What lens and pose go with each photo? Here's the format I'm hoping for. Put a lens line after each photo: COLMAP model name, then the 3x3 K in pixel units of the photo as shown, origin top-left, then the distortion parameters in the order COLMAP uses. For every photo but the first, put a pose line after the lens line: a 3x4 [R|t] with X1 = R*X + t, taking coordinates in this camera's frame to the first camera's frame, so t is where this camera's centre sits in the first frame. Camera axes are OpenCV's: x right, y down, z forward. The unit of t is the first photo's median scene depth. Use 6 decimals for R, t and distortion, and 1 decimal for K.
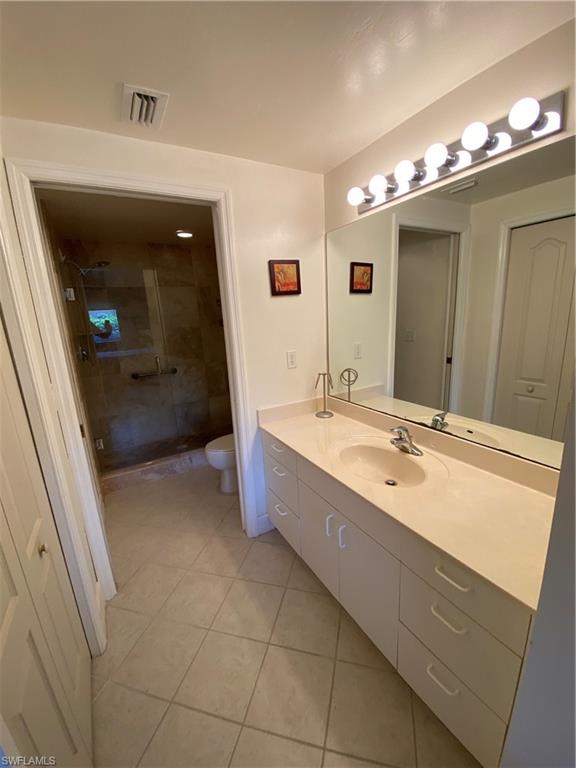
lens RADIAL K [[311.1, 0, 291.0], [0, 311.1, 381.9], [0, 0, 1]] dist [0.000605, -0.000473]
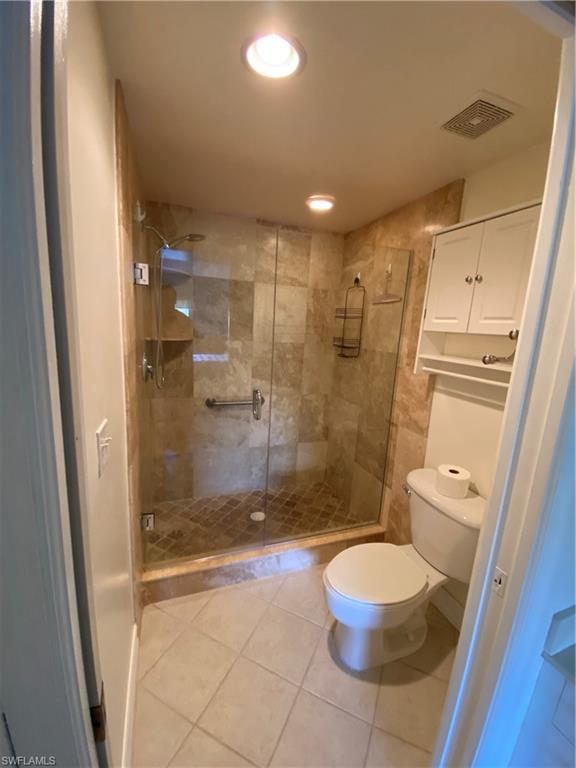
lens RADIAL K [[311.1, 0, 291.0], [0, 311.1, 381.9], [0, 0, 1]] dist [0.000605, -0.000473]
pose [[0.977887, 0.136333, -0.158586, -0.200390], [-0.143864, 0.988907, -0.036962, -0.062007], [0.151787, 0.058960, 0.986653, 0.304139]]
